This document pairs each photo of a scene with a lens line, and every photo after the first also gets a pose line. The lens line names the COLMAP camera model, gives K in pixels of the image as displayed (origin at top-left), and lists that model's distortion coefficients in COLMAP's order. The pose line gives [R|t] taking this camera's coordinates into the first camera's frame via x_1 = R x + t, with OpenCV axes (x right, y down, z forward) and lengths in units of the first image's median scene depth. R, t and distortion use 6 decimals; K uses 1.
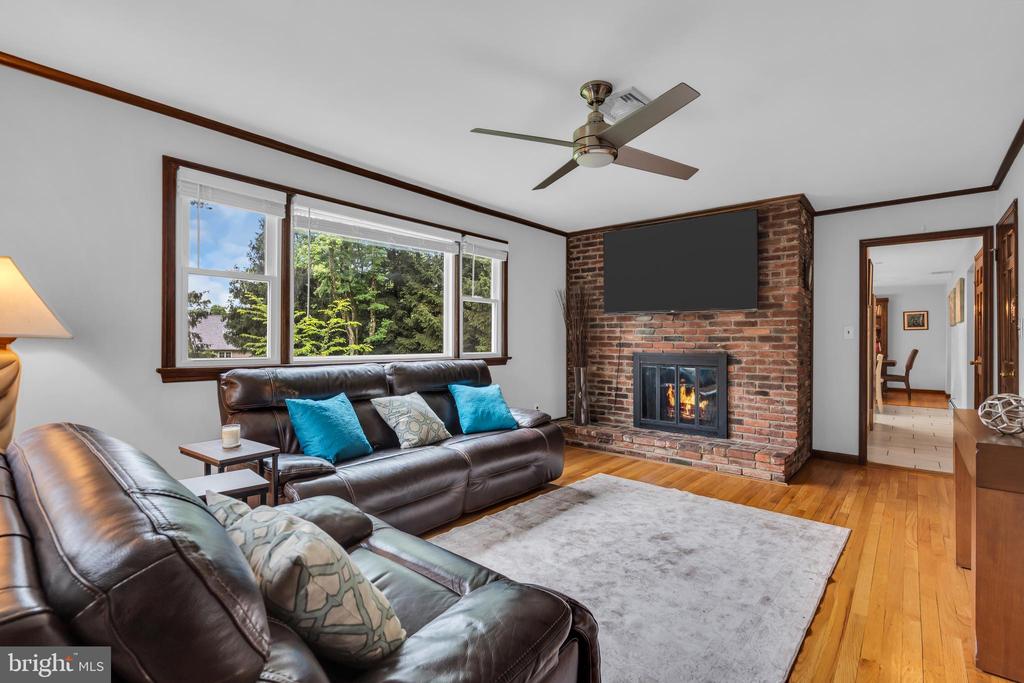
lens RADIAL K [[463.0, 0, 512.0], [0, 463.0, 341.5], [0, 0, 1]] dist [0.002665, 0.000985]
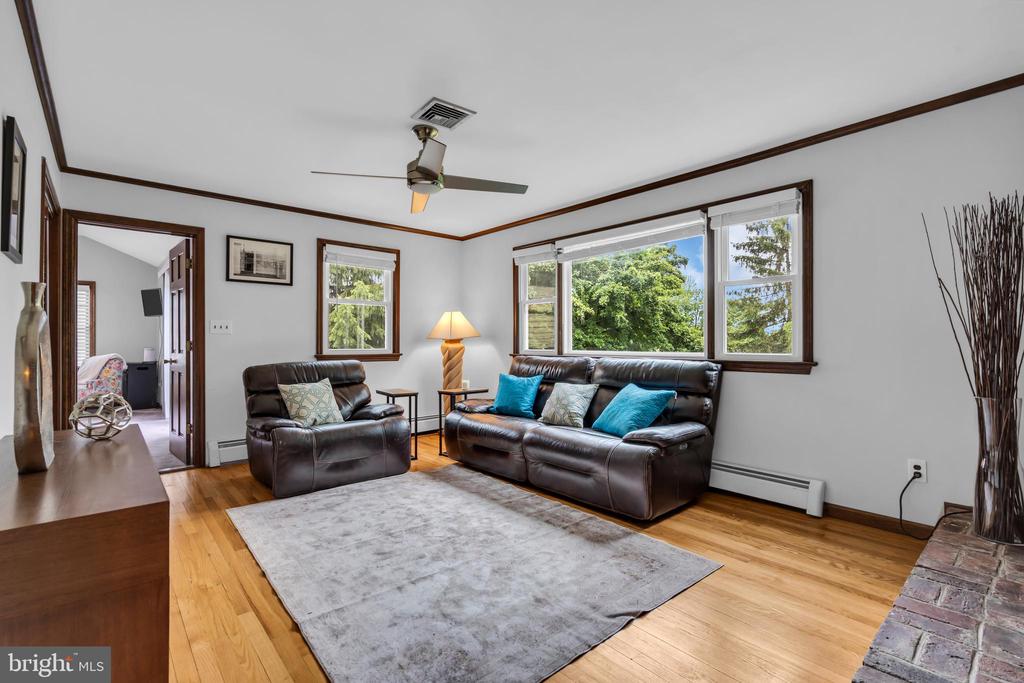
lens RADIAL K [[463.0, 0, 512.0], [0, 463.0, 341.5], [0, 0, 1]] dist [0.002665, 0.000985]
pose [[-0.137939, -0.008632, -0.990403, 1.045213], [-0.003969, 0.999959, -0.008162, 0.018714], [0.990433, 0.002805, -0.137967, 1.079010]]
